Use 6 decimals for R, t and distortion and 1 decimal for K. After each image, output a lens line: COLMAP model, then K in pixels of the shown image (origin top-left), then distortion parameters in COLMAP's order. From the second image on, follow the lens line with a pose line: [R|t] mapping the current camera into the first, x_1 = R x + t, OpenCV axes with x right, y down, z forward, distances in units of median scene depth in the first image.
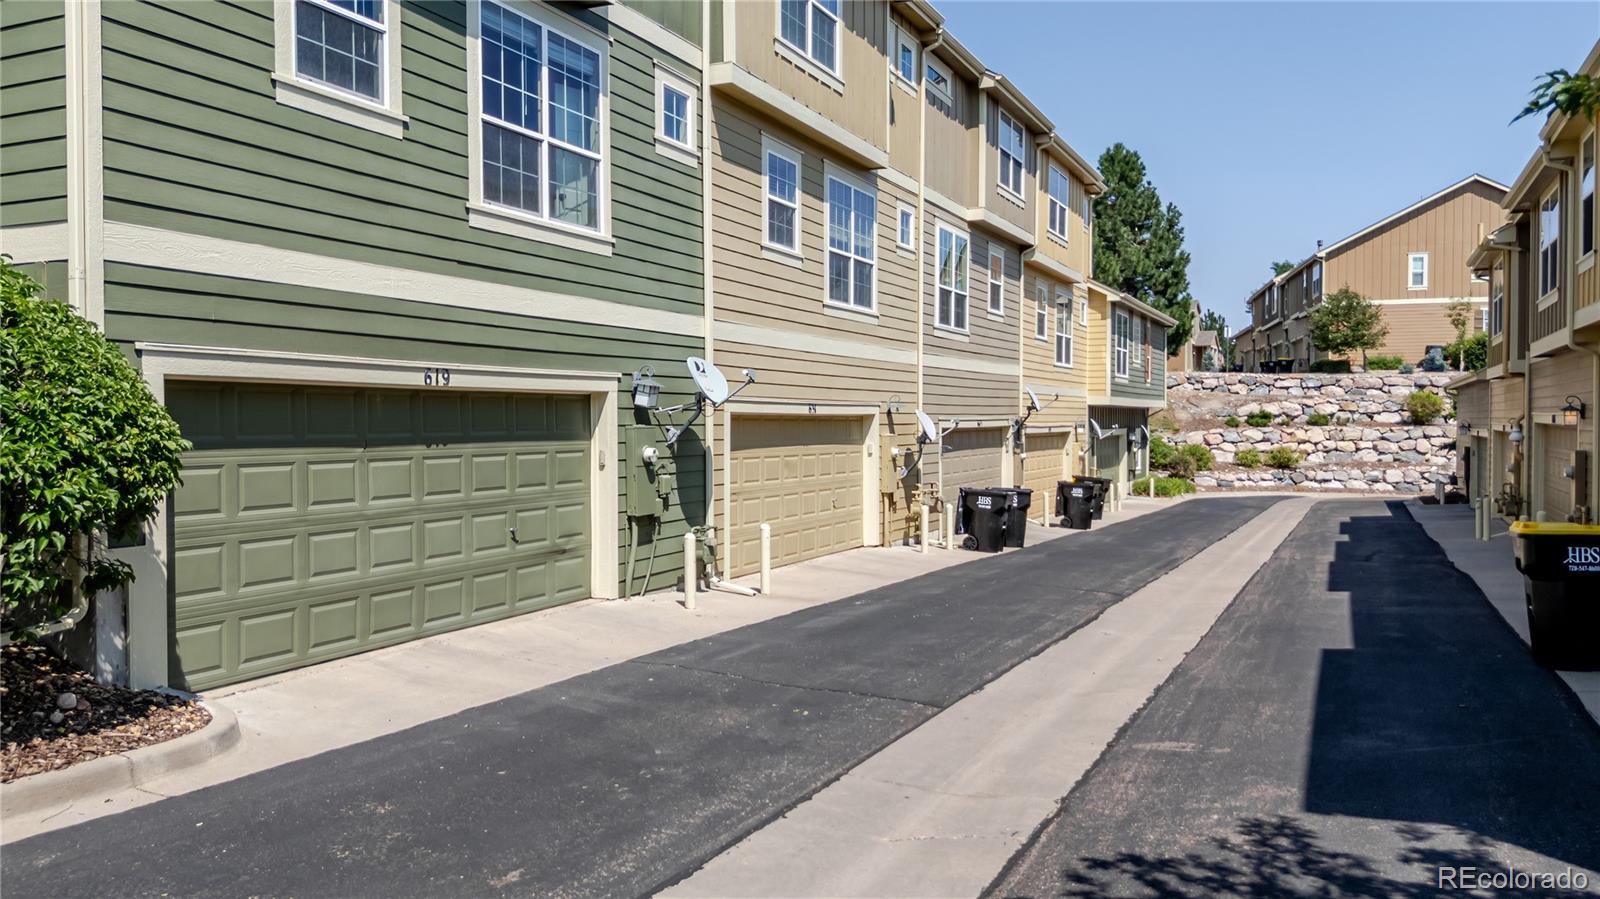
lens RADIAL K [[1184.2, 0, 804.7], [0, 1184.2, 447.1], [0, 0, 1]] dist [0.087515, -0.100808]
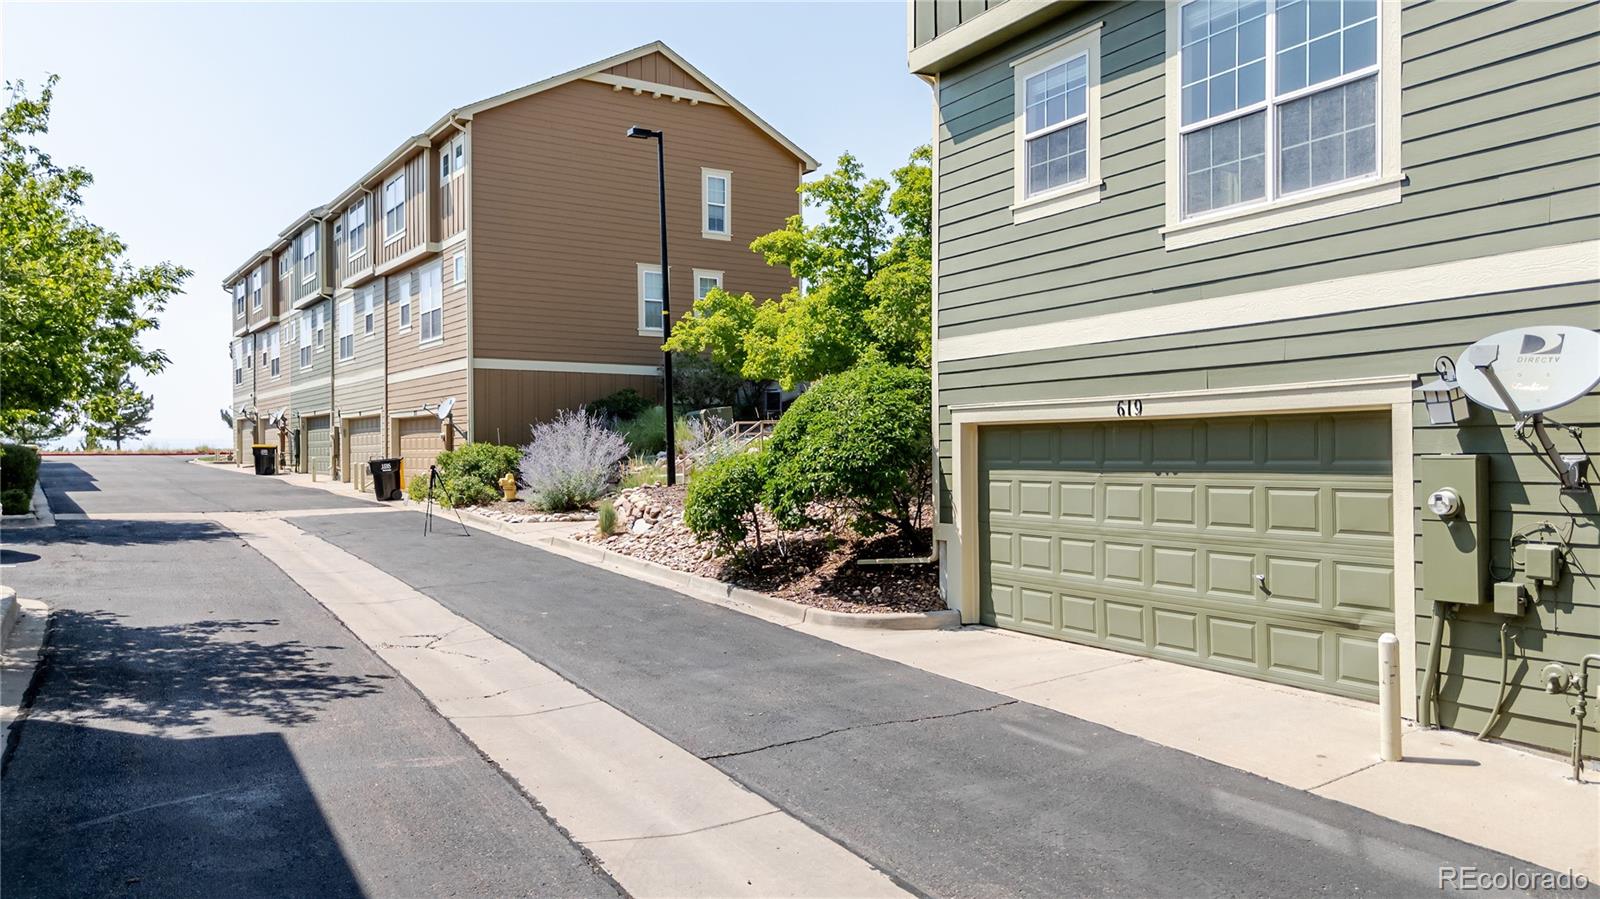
lens RADIAL K [[1184.2, 0, 804.7], [0, 1184.2, 447.1], [0, 0, 1]] dist [0.087515, -0.100808]
pose [[-0.590345, -0.001732, -0.807149, 0.689851], [-0.012646, 0.999895, 0.007104, -0.027246], [0.807052, 0.014400, -0.590305, 1.346756]]
